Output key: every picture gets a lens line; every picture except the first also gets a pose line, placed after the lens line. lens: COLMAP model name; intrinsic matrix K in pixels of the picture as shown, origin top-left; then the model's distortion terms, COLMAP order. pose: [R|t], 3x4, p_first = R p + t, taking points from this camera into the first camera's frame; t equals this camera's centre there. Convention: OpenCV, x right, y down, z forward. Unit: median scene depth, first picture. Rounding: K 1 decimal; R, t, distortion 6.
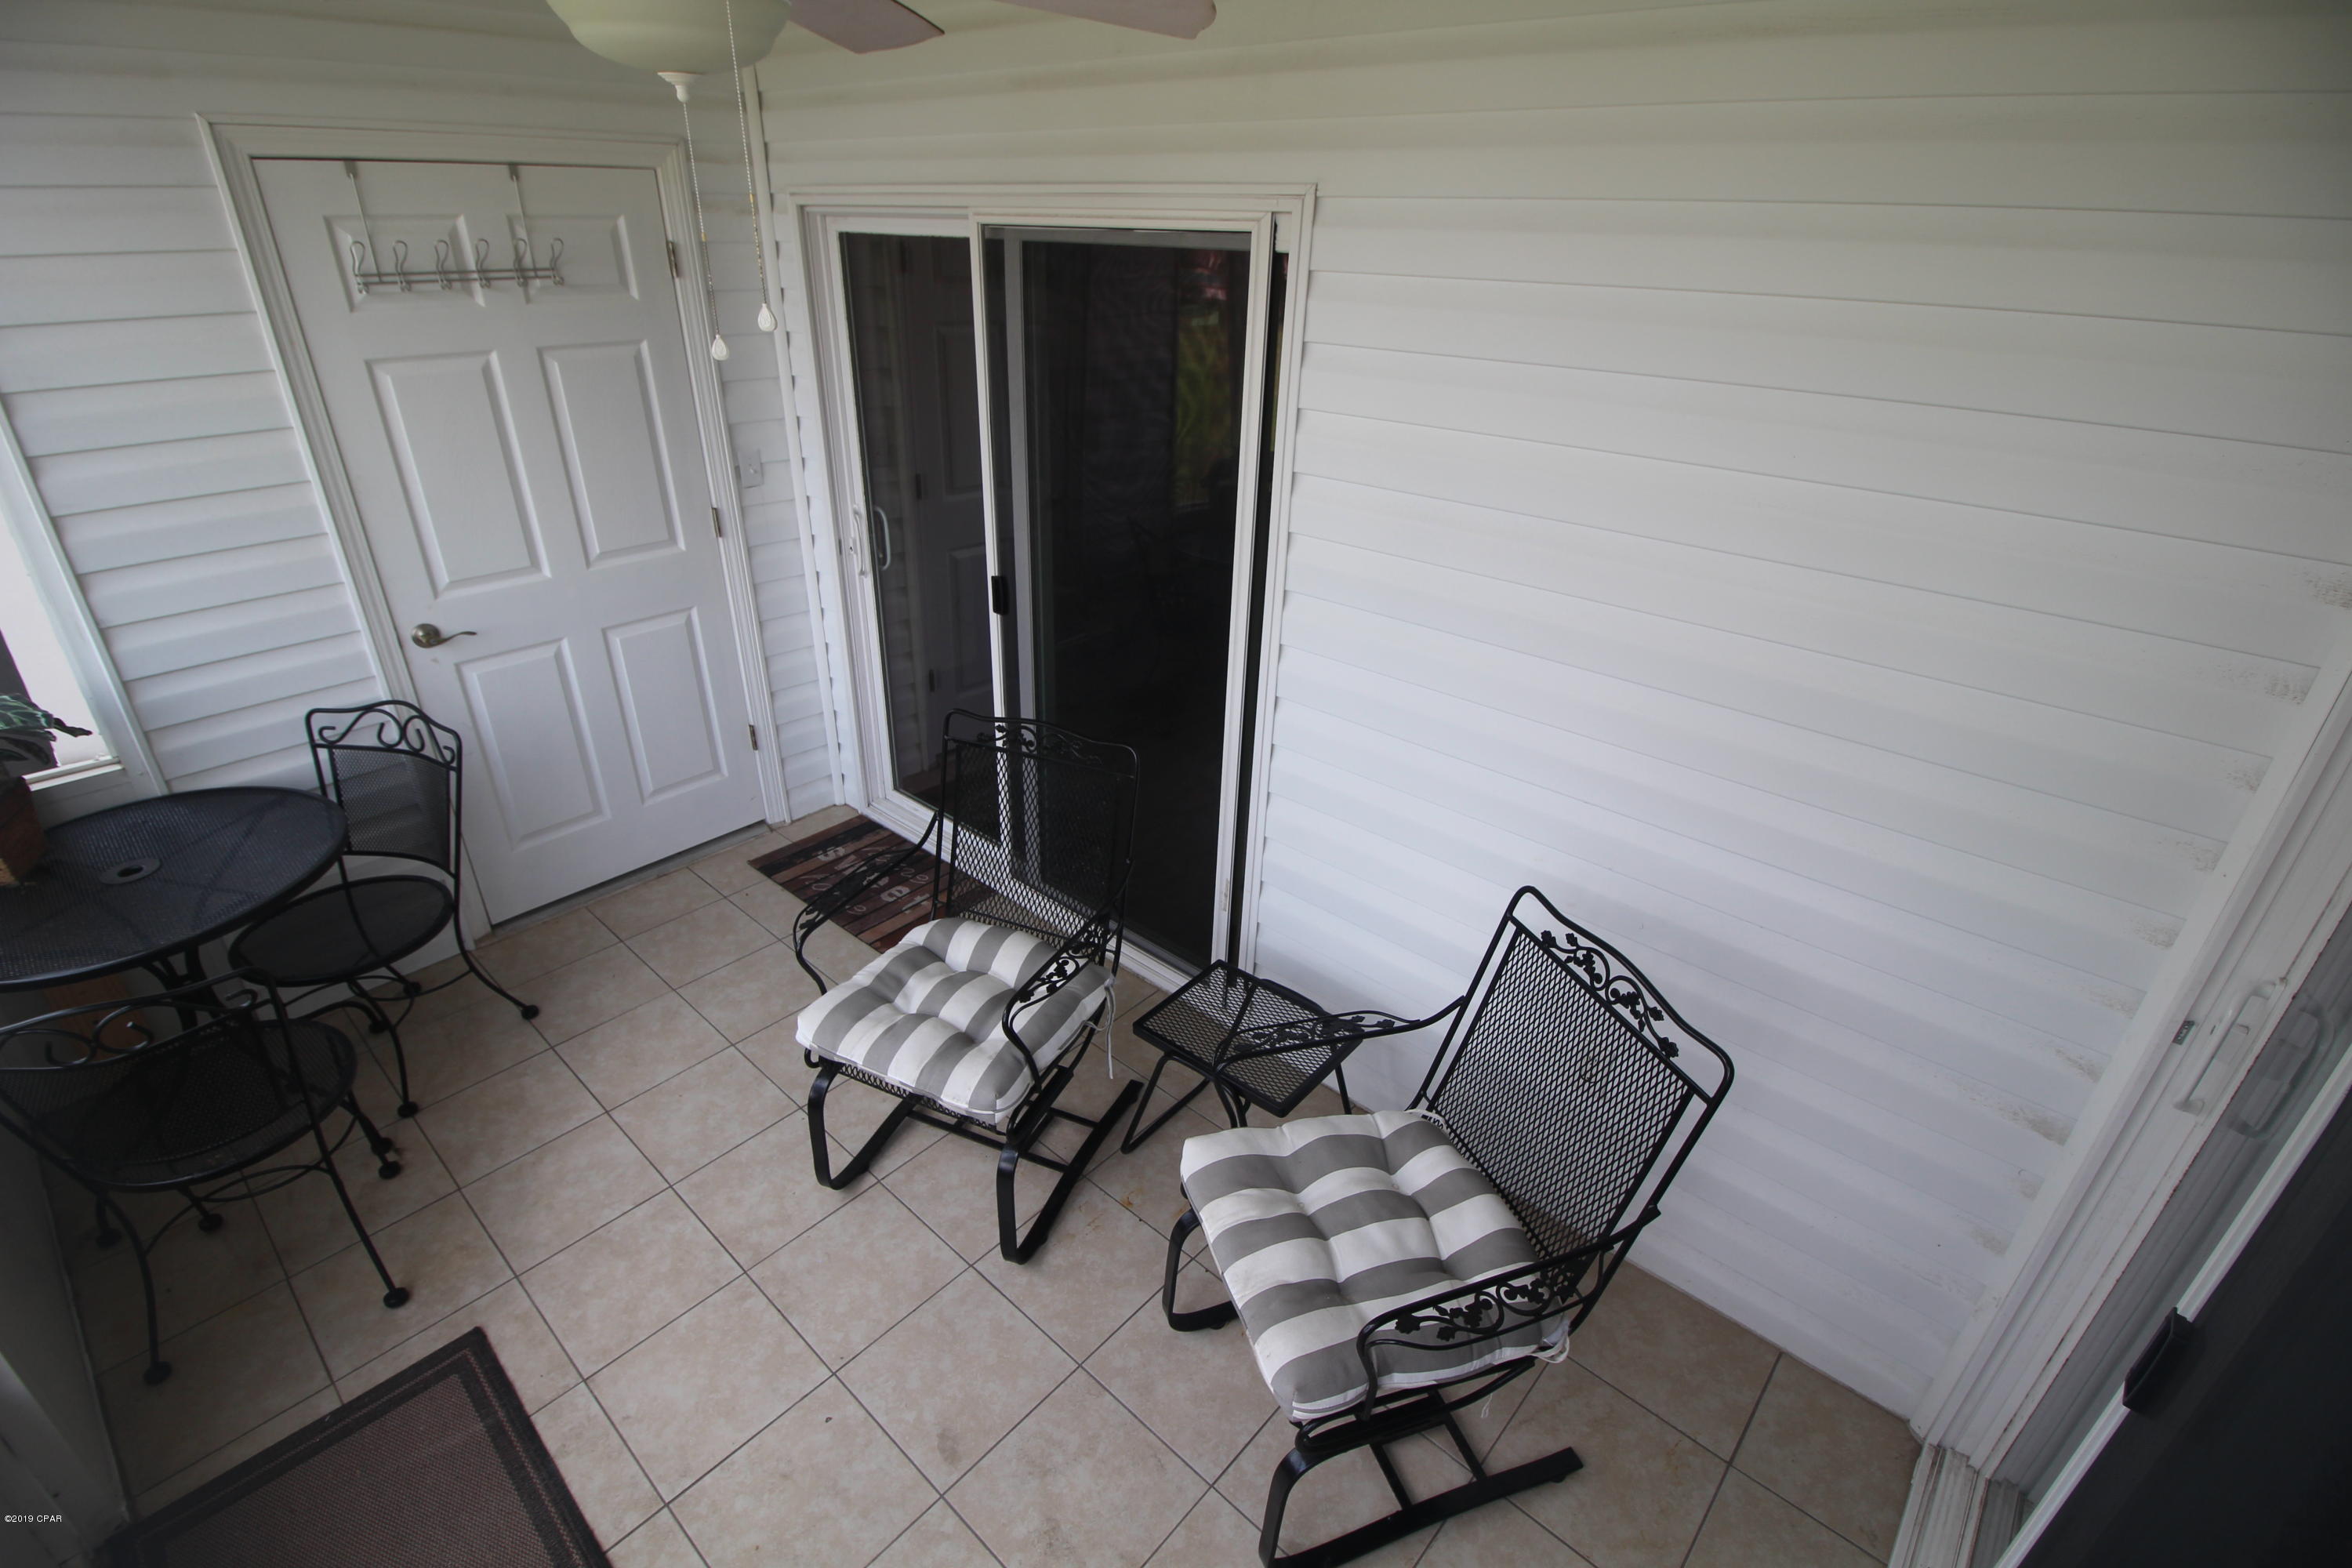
lens RADIAL K [[1089.0, 0, 1165.4], [0, 1089.0, 780.6], [0, 0, 1]] dist [-0.000163, -0.012058]
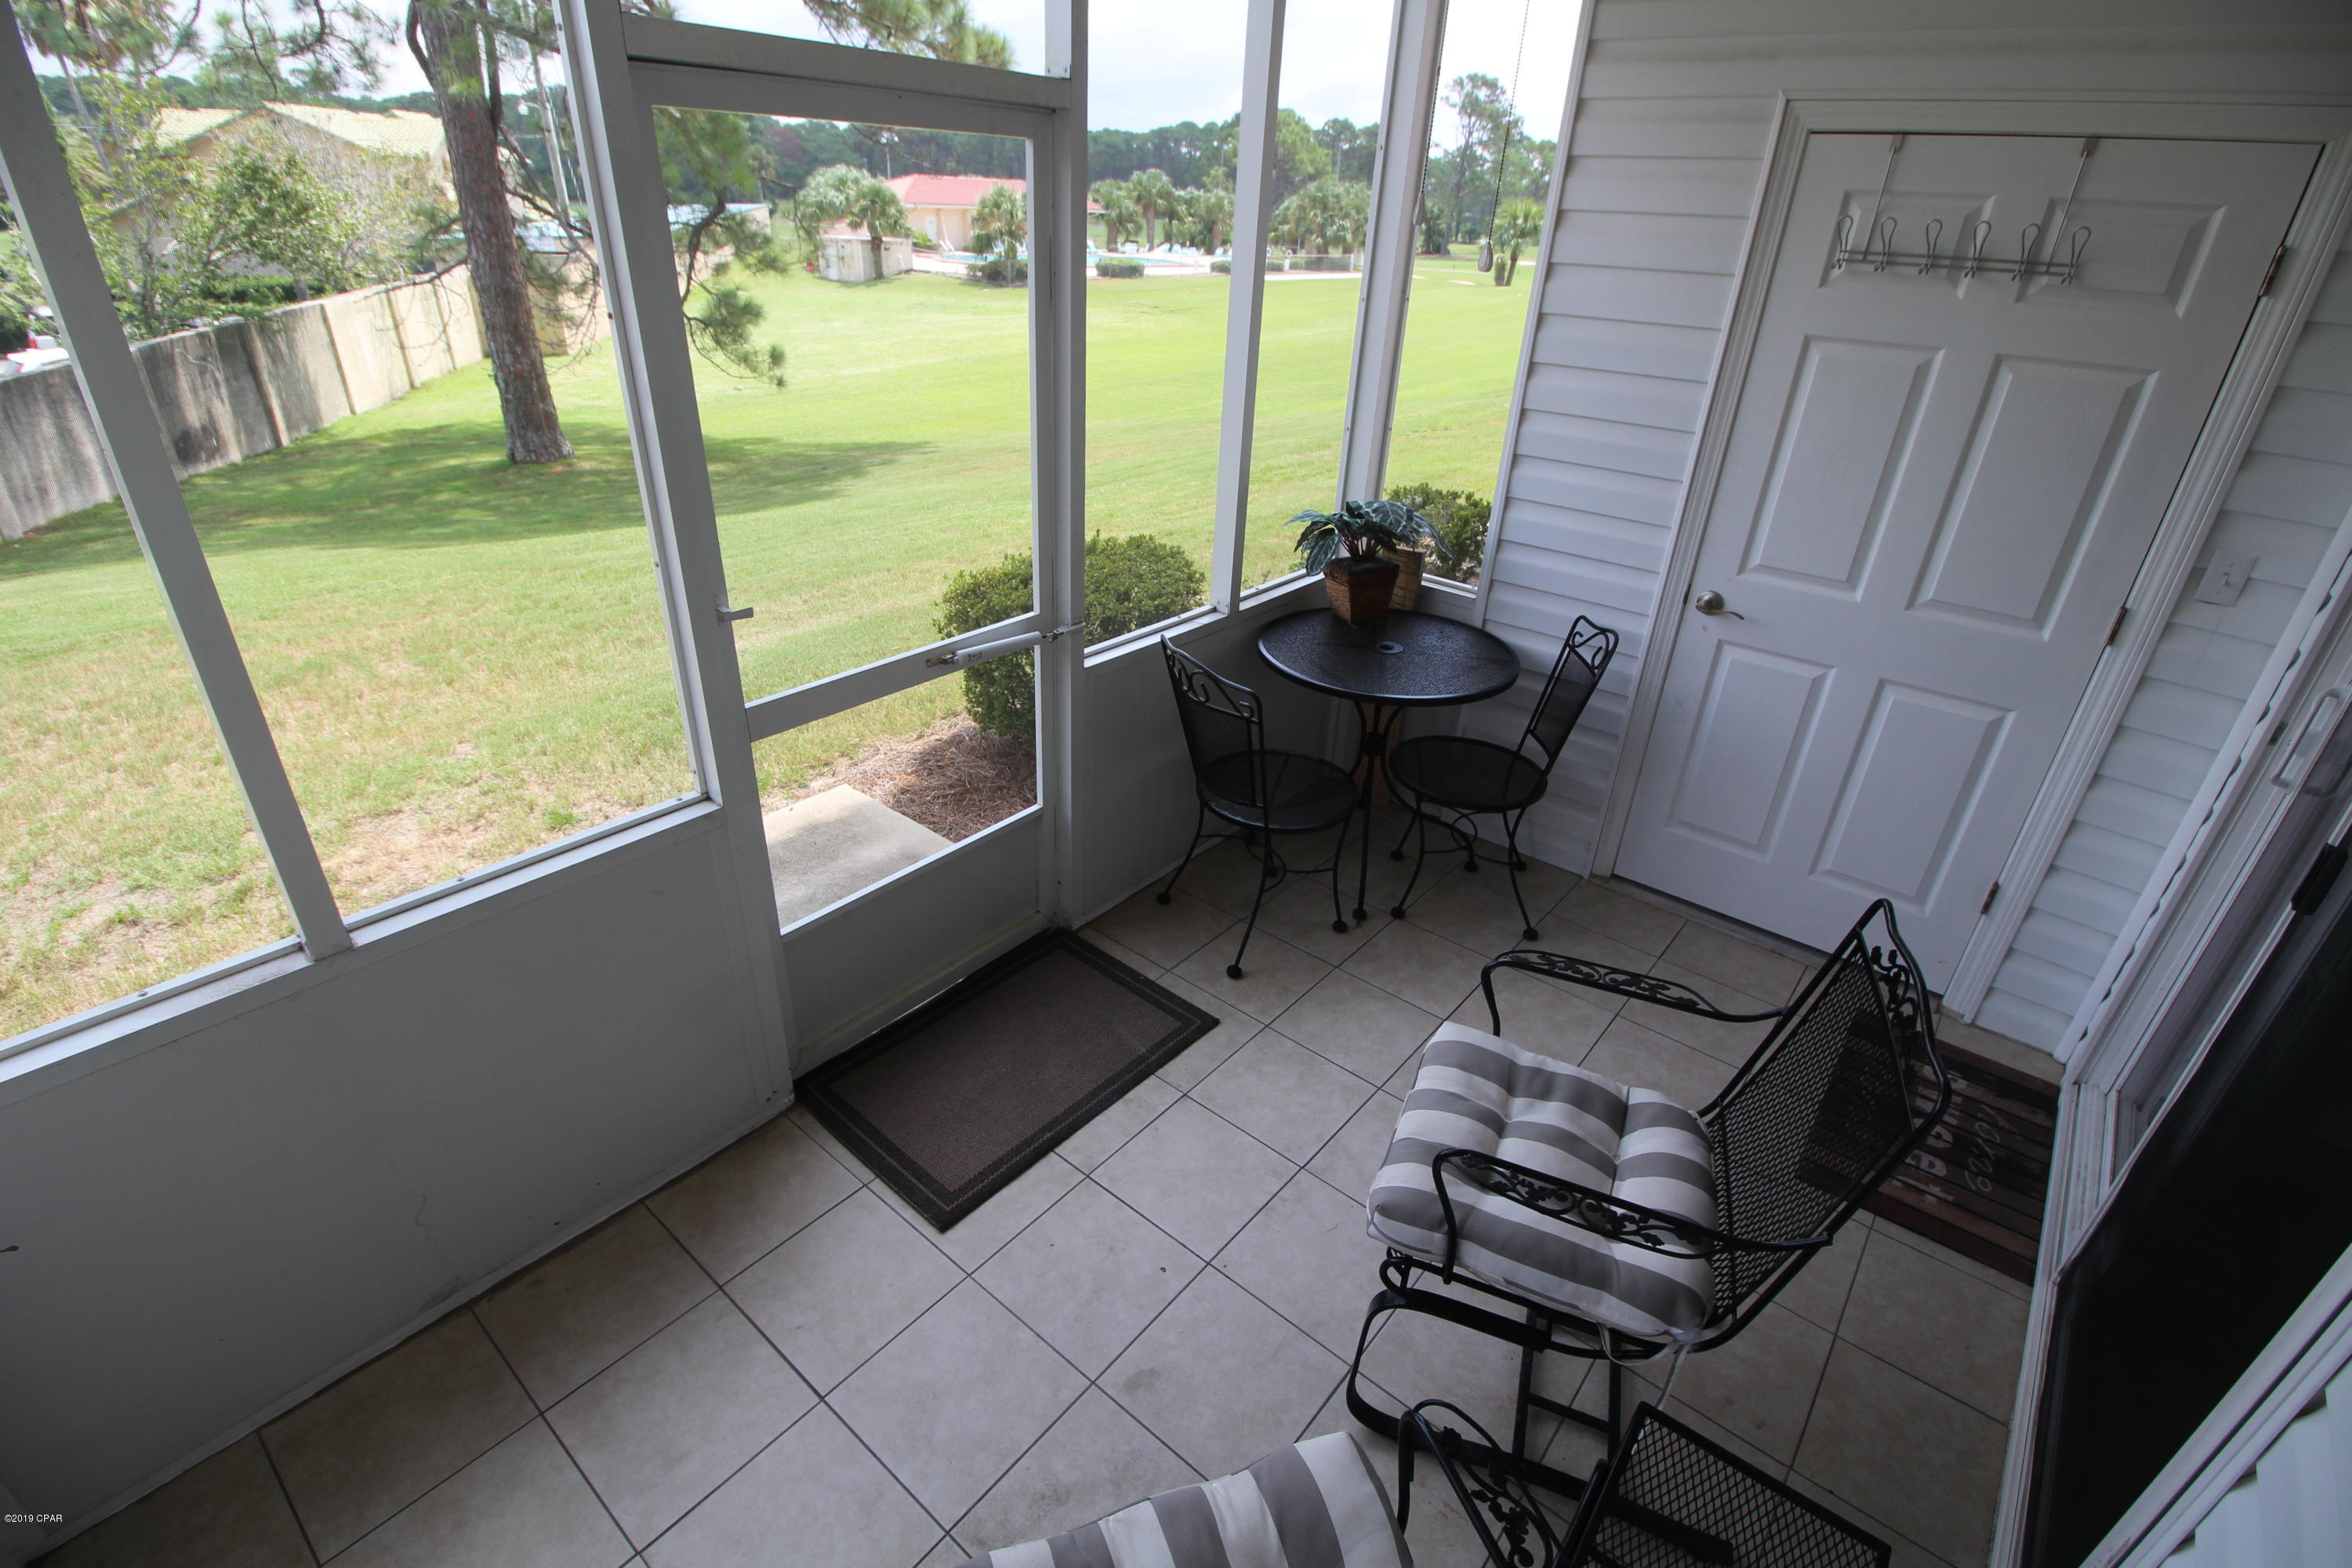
lens RADIAL K [[1089.0, 0, 1168.7], [0, 1089.0, 787.7], [0, 0, 1]] dist [-0.000163, -0.012058]
pose [[0.044958, 0.455197, -0.889255, 0.315041], [-0.494322, 0.783676, 0.376161, -0.139882], [0.868115, 0.422667, 0.260247, 0.385183]]
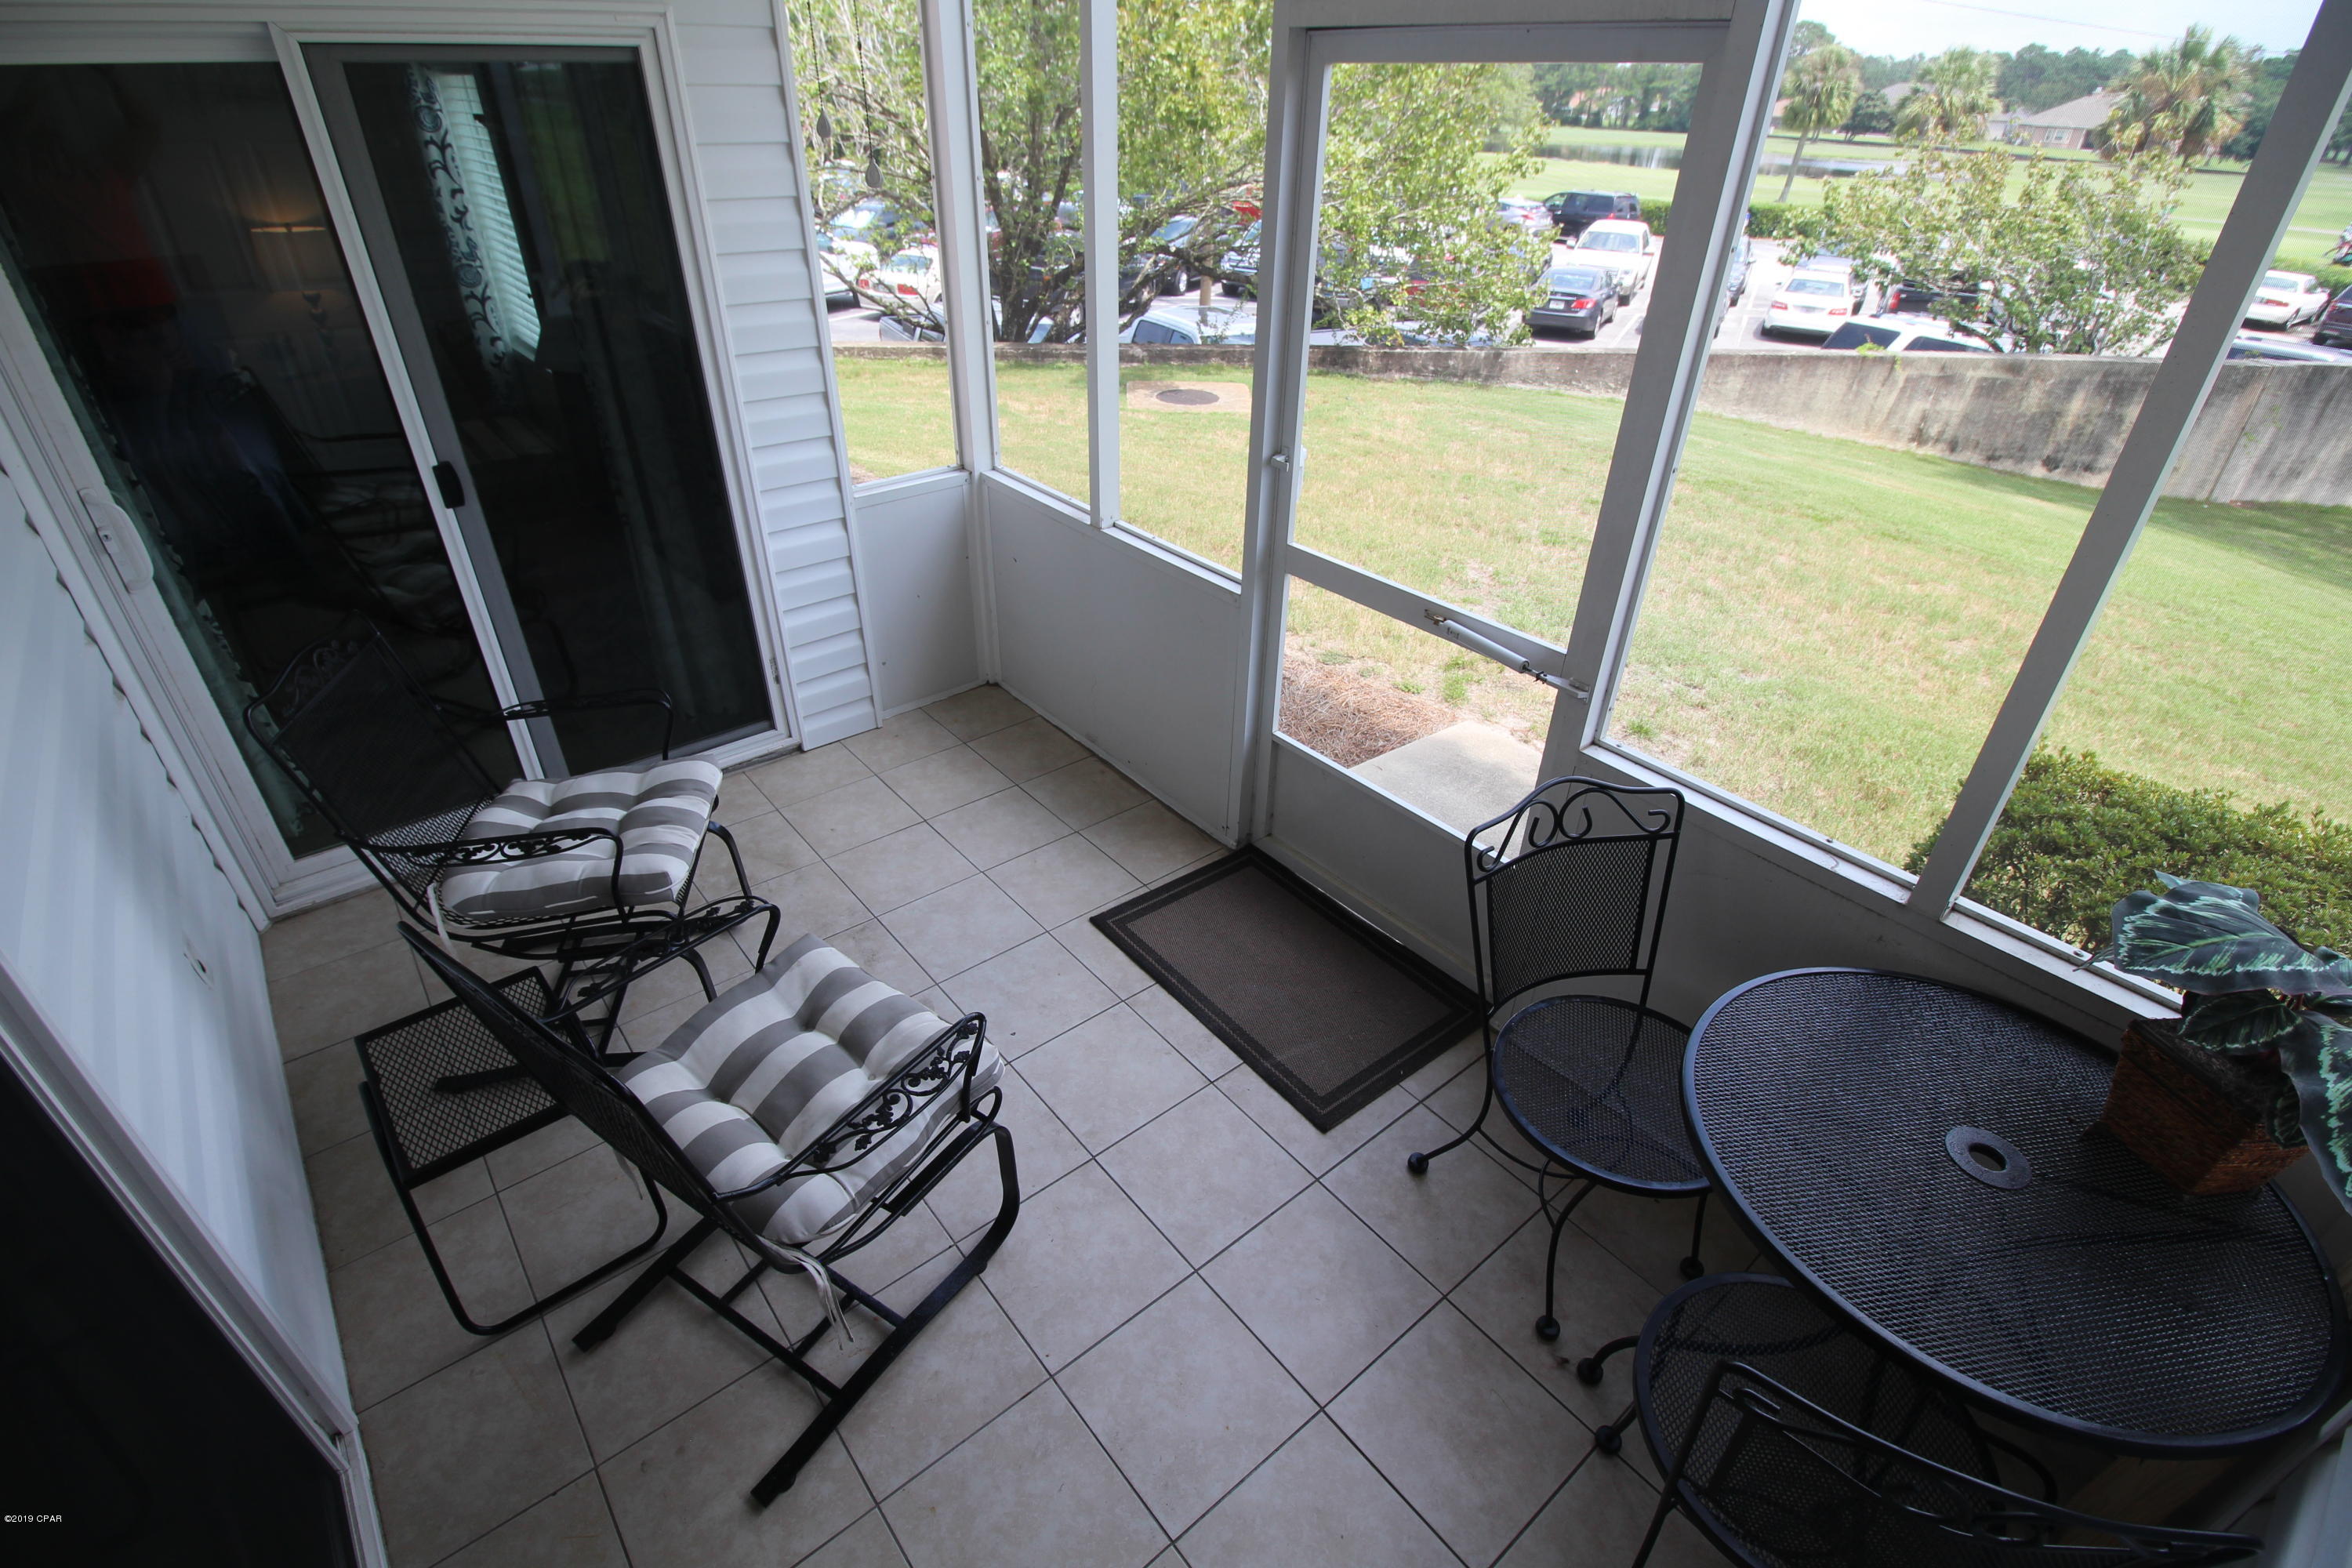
lens RADIAL K [[1089.0, 0, 1187.0], [0, 1089.0, 793.2], [0, 0, 1]] dist [-0.000163, -0.012058]
pose [[-0.989780, -0.115476, 0.083670, -0.433939], [0.014392, 0.502850, 0.864254, -0.491431], [-0.141874, 0.856625, -0.496049, 1.005563]]
